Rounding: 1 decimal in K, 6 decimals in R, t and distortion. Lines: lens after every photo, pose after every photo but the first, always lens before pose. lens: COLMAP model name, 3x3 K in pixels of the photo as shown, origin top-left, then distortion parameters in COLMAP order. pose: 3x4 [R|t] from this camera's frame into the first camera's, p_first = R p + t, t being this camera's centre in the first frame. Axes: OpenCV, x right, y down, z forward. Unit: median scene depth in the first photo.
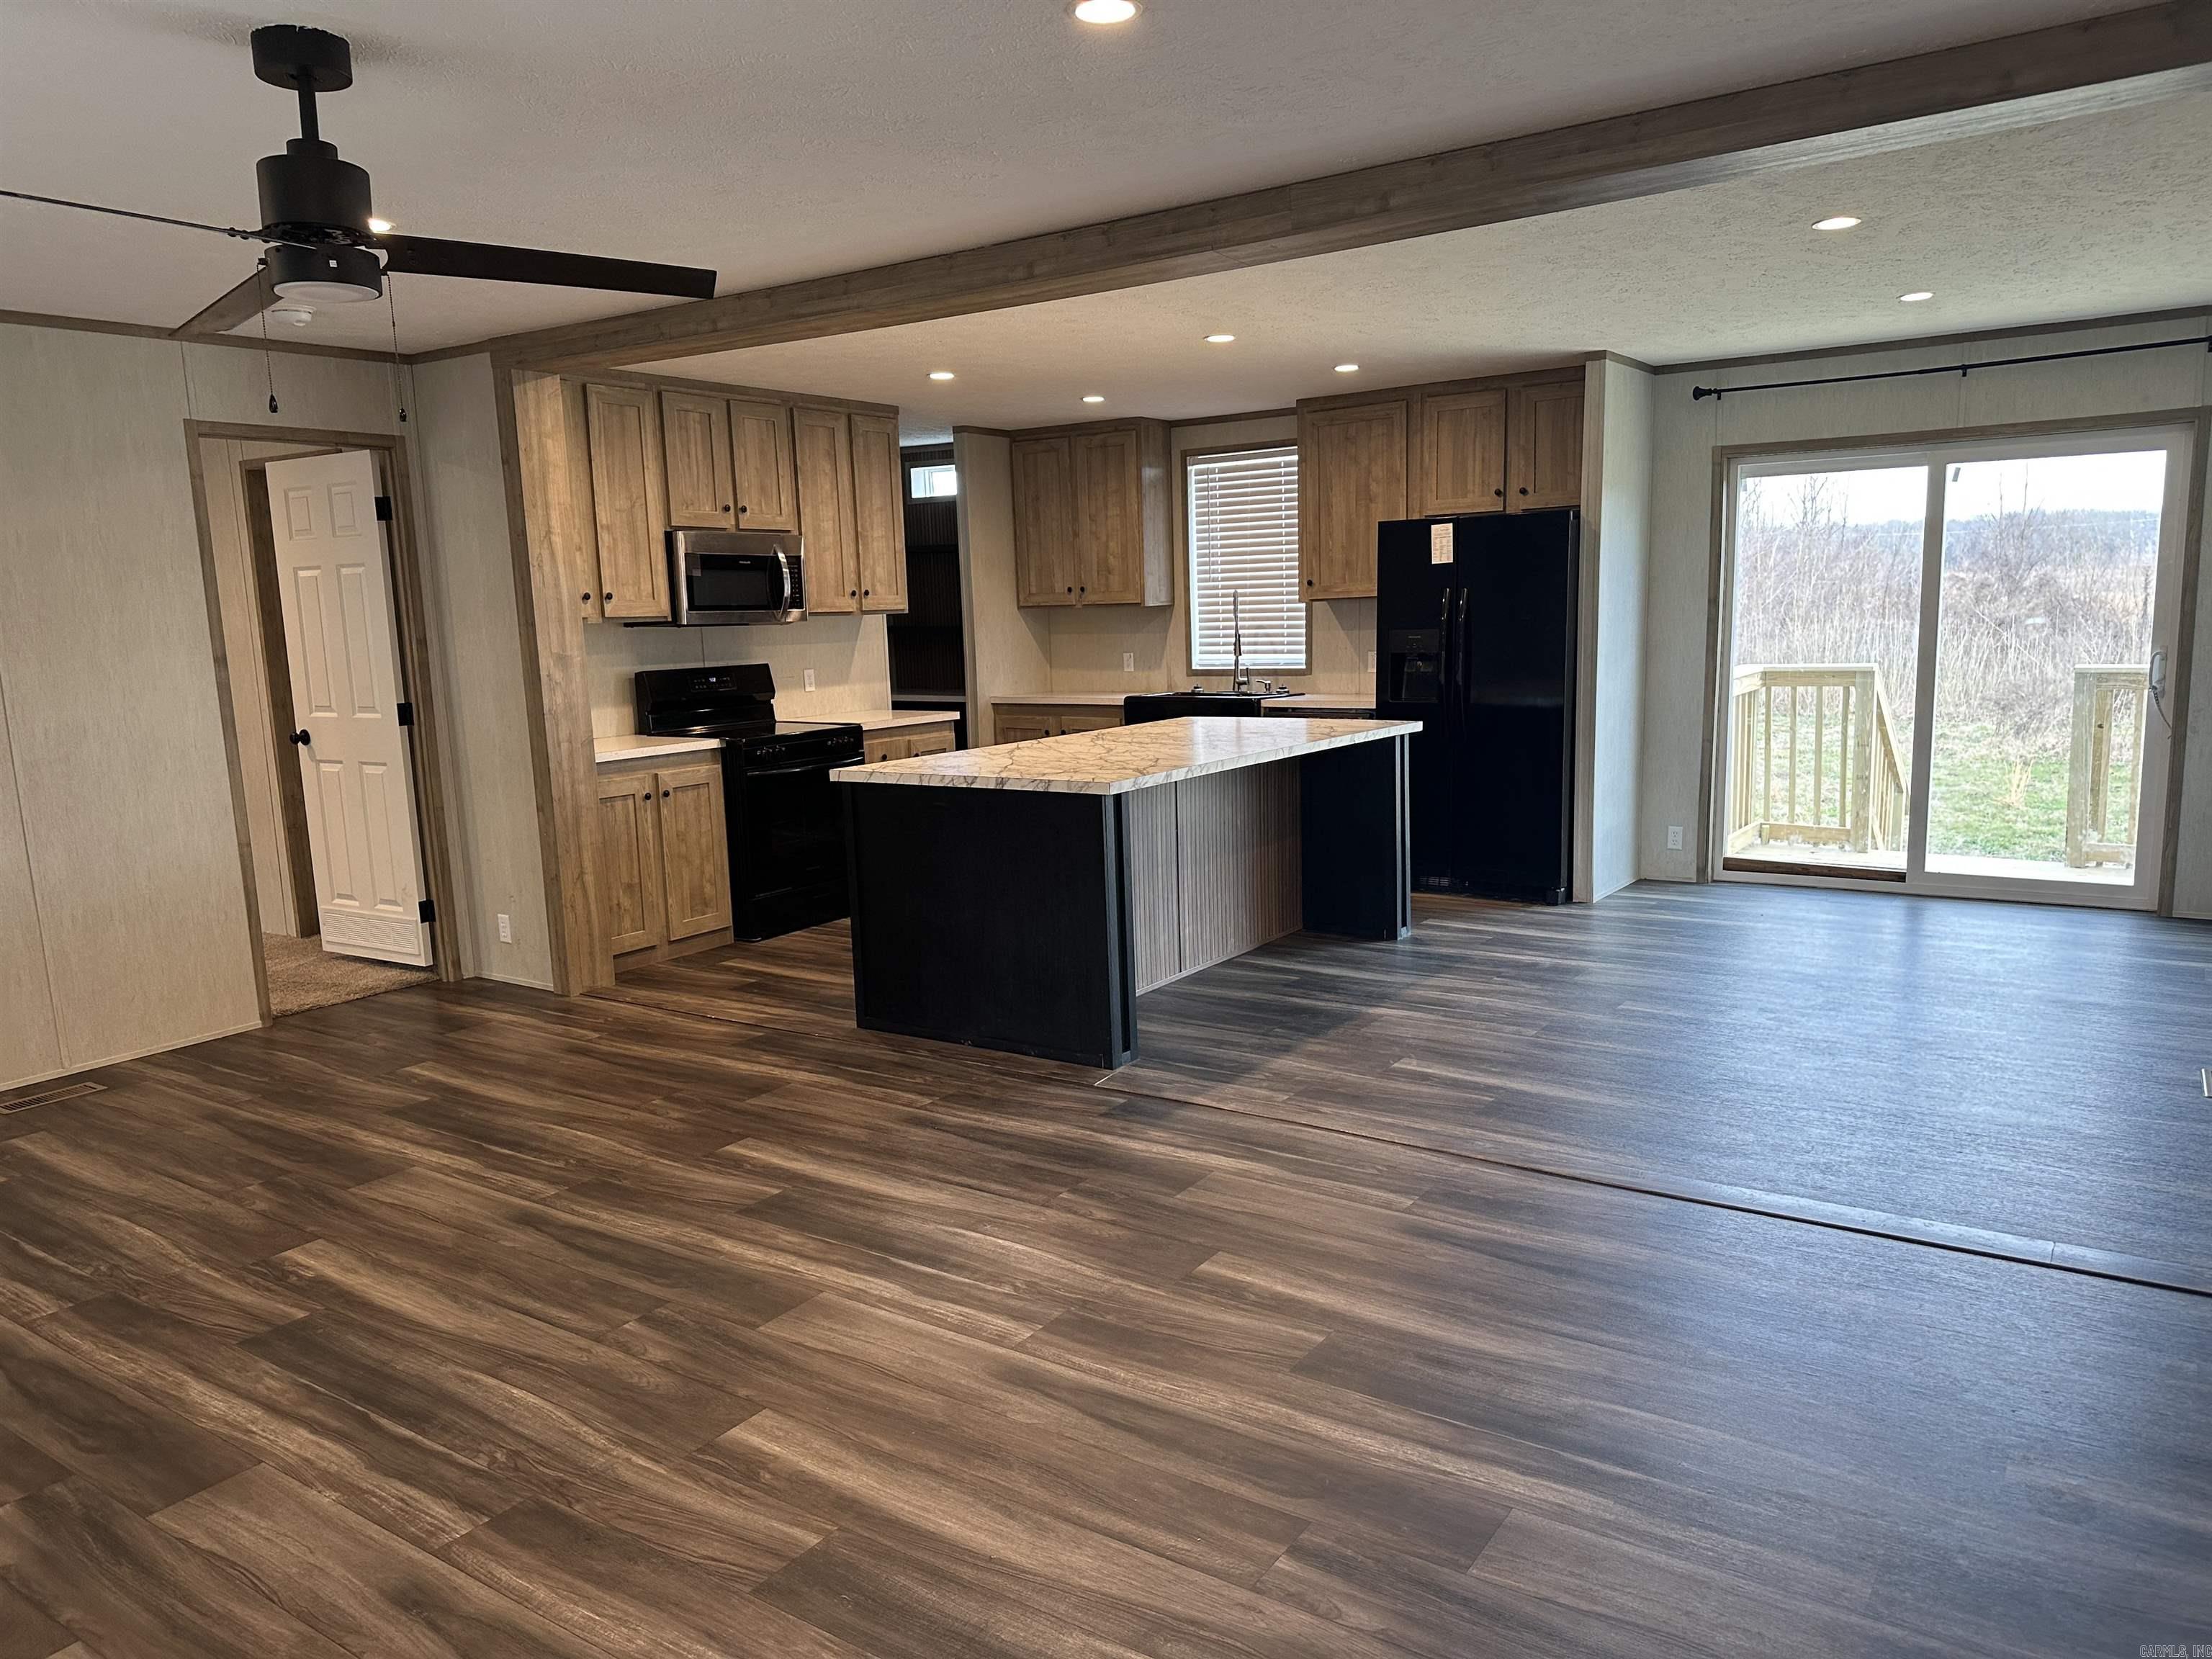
lens RADIAL K [[1517.3, 0, 1128.2], [0, 1517.3, 839.9], [0, 0, 1]] dist [0.170667, -0.339229]
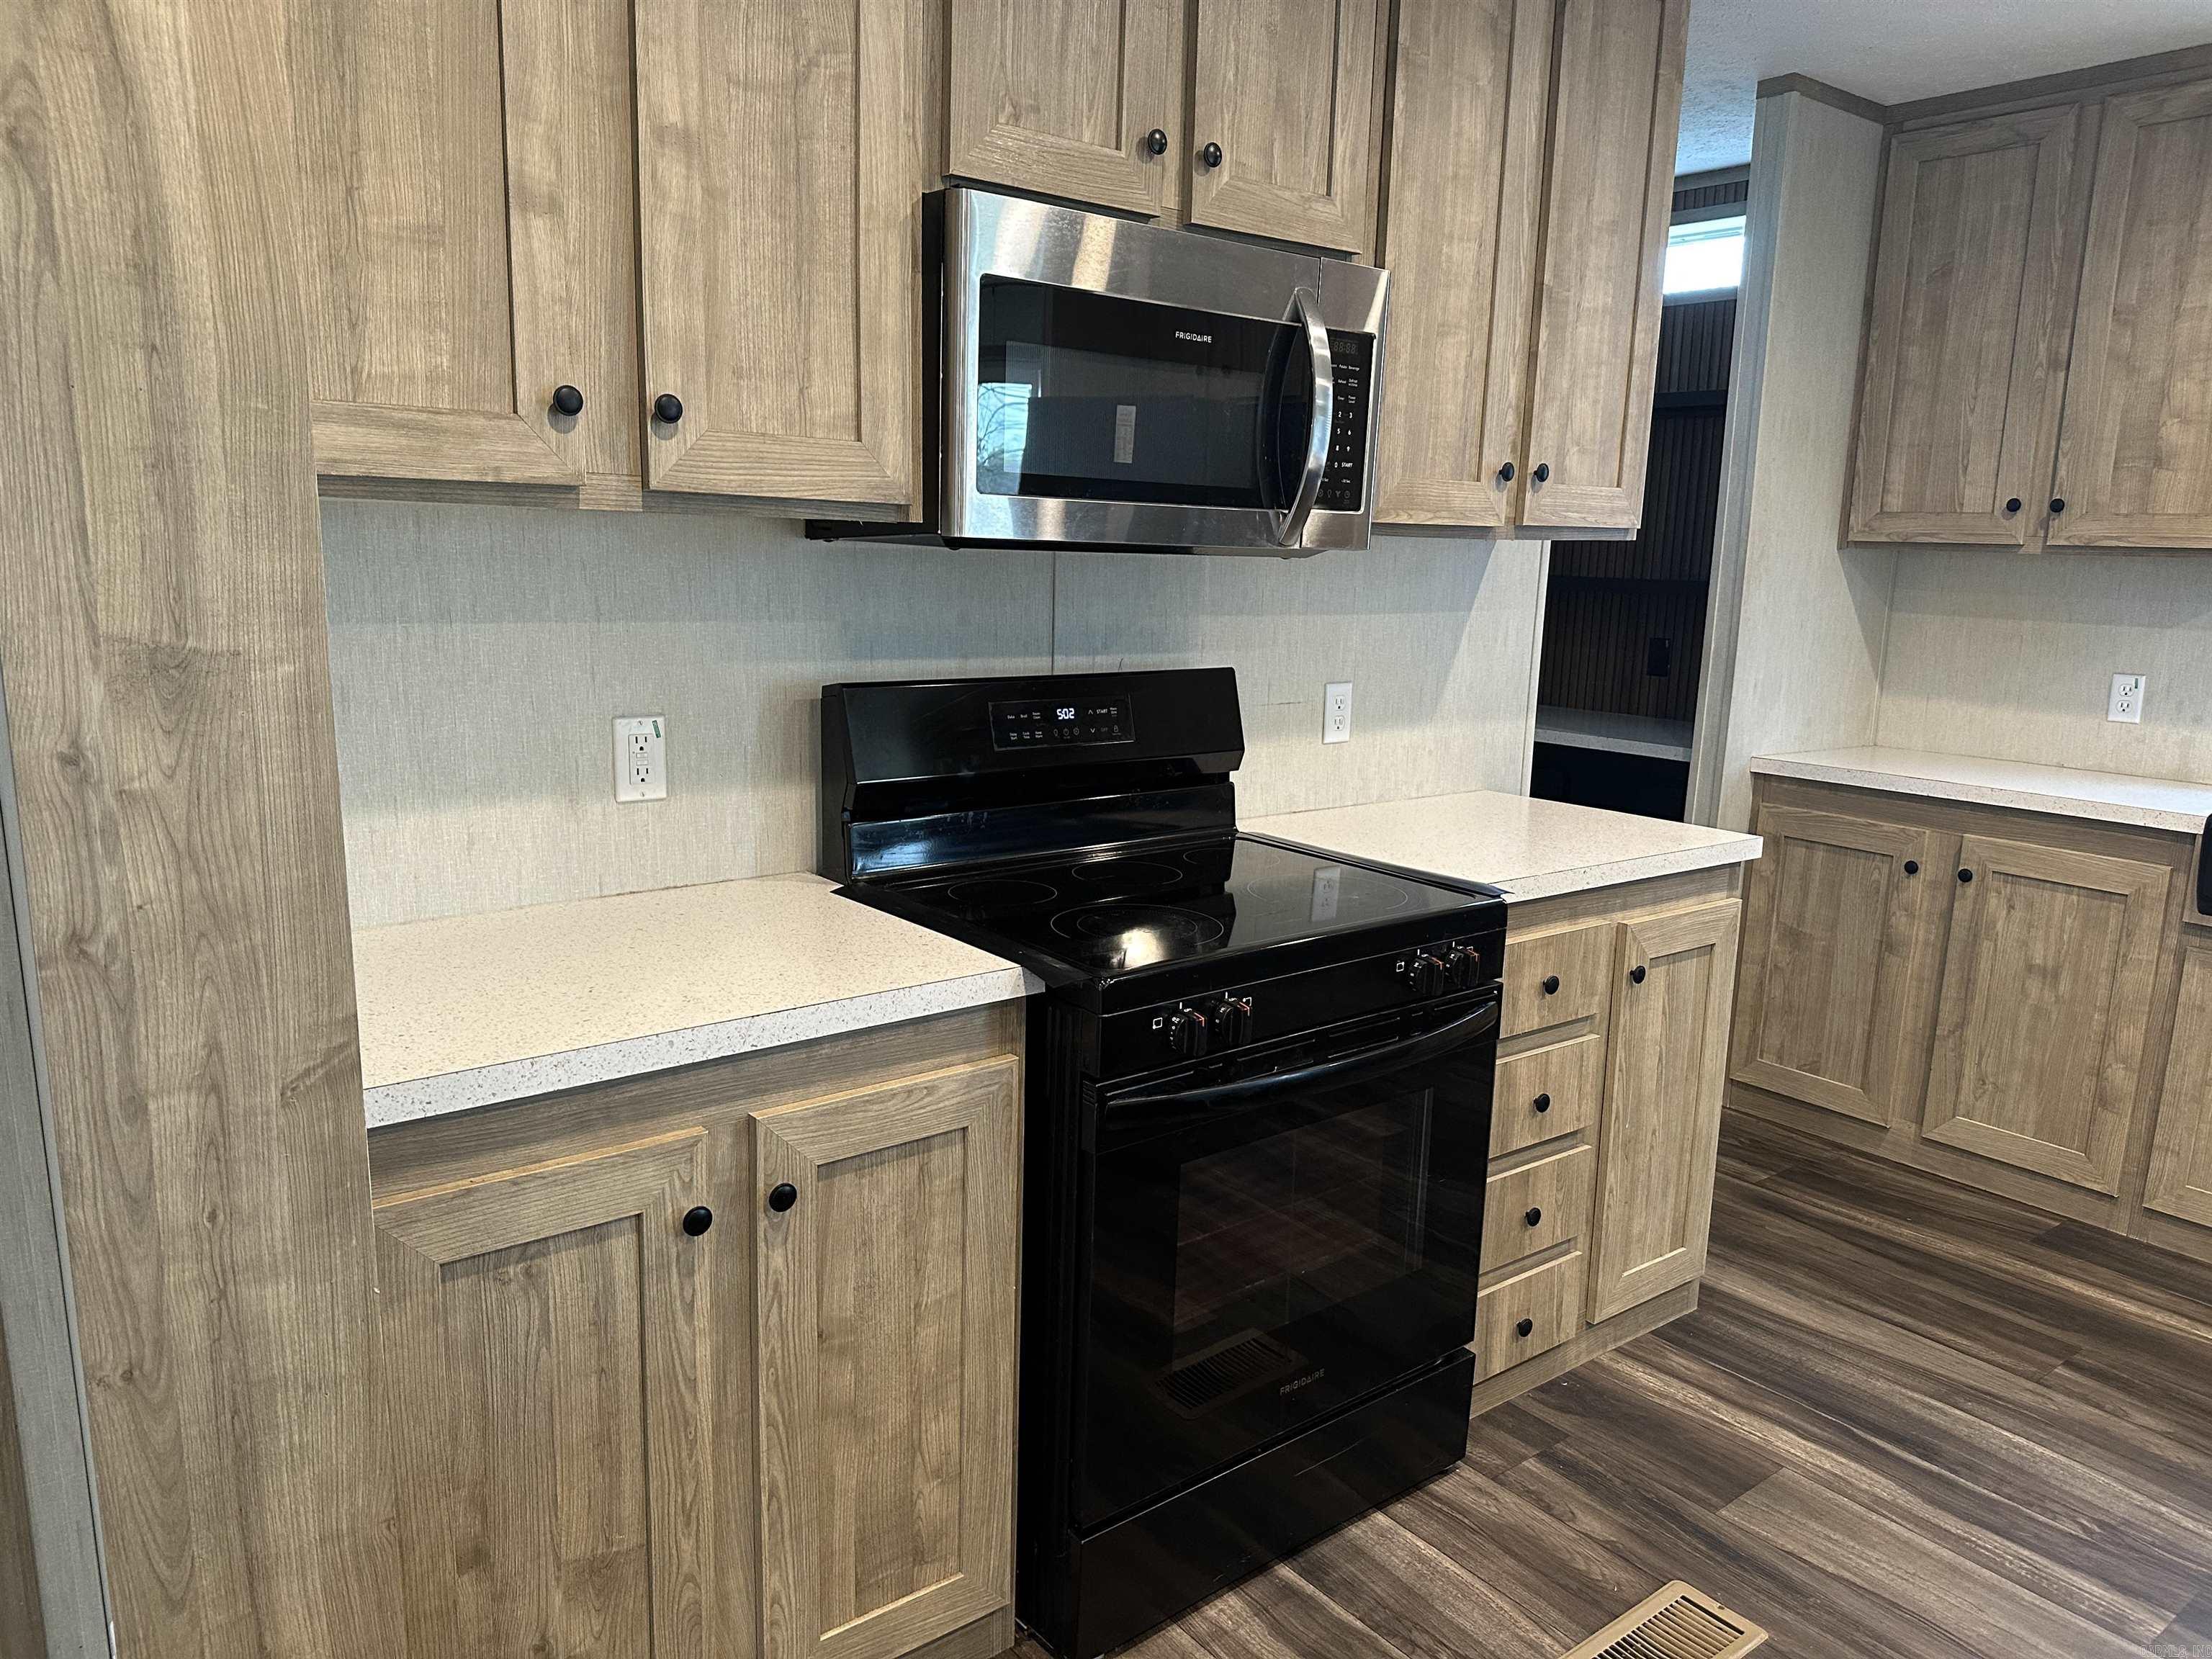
lens RADIAL K [[1546.2, 0, 1114.2], [0, 1546.2, 839.7], [0, 0, 1]] dist [0.048023, -0.065462]
pose [[0.948563, 0.112475, -0.295937, -0.152728], [-0.102087, 0.993499, 0.050374, -0.090915], [0.299679, -0.017572, 0.953878, 0.656908]]
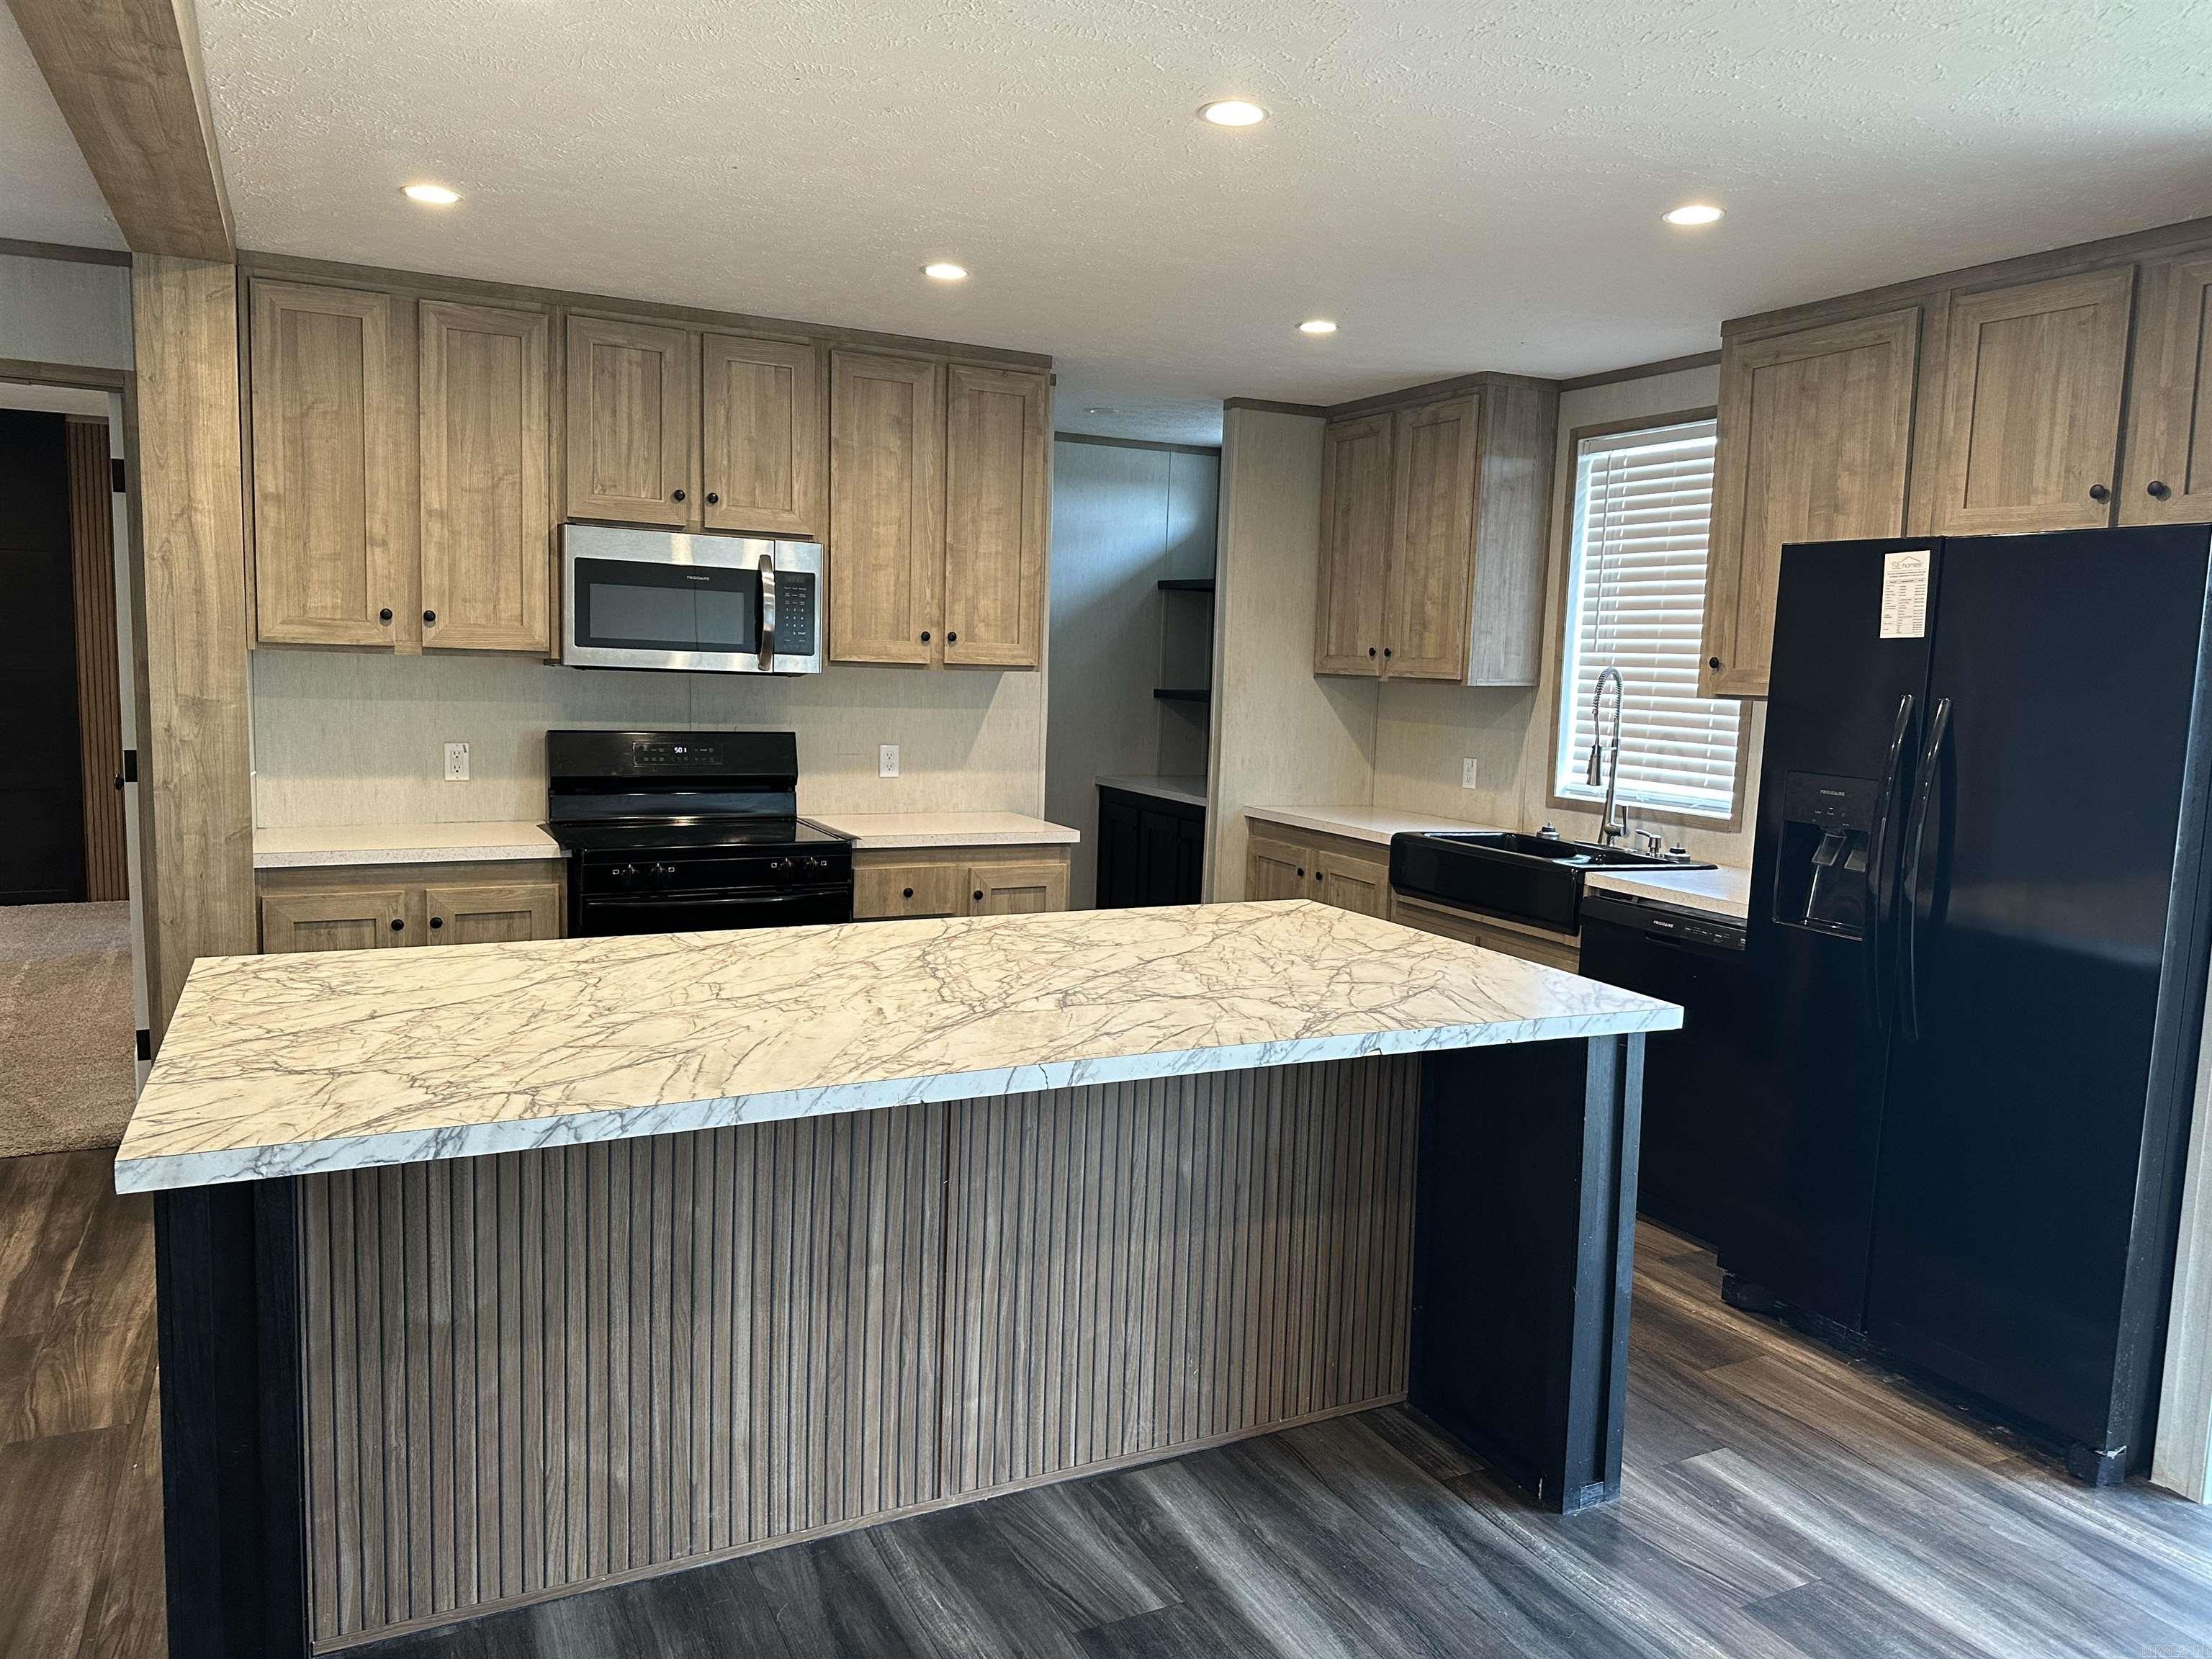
lens RADIAL K [[1548.3, 0, 1130.9], [0, 1548.3, 819.3], [0, 0, 1]] dist [0.086287, -0.118182]
pose [[0.875611, 0.110904, -0.470113, 0.217222], [-0.133745, 0.990897, -0.015346, -0.086323], [0.464131, 0.076313, 0.882473, 0.469477]]
